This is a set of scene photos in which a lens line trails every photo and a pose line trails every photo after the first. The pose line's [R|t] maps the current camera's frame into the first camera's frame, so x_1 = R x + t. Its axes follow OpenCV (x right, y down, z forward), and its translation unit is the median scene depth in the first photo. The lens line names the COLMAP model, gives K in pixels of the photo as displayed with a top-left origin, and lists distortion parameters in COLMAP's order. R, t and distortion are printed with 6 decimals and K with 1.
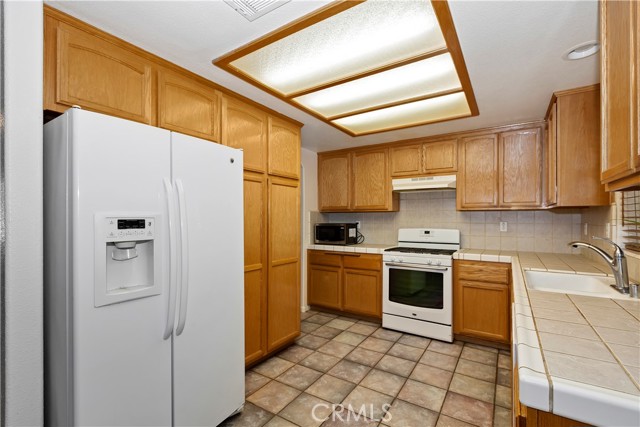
lens RADIAL K [[286.6, 0, 320.9], [0, 286.6, 216.6], [0, 0, 1]] dist [0.005590, -0.000455]
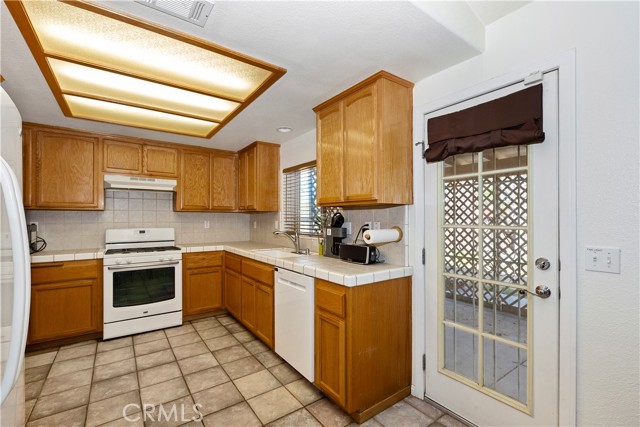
lens RADIAL K [[286.6, 0, 316.1], [0, 286.6, 213.0], [0, 0, 1]] dist [0.005590, -0.000455]
pose [[0.375592, 0.016401, 0.926640, -0.427798], [-0.007650, 0.999864, -0.014597, -0.001802], [-0.926753, -0.001606, 0.375667, 0.058351]]
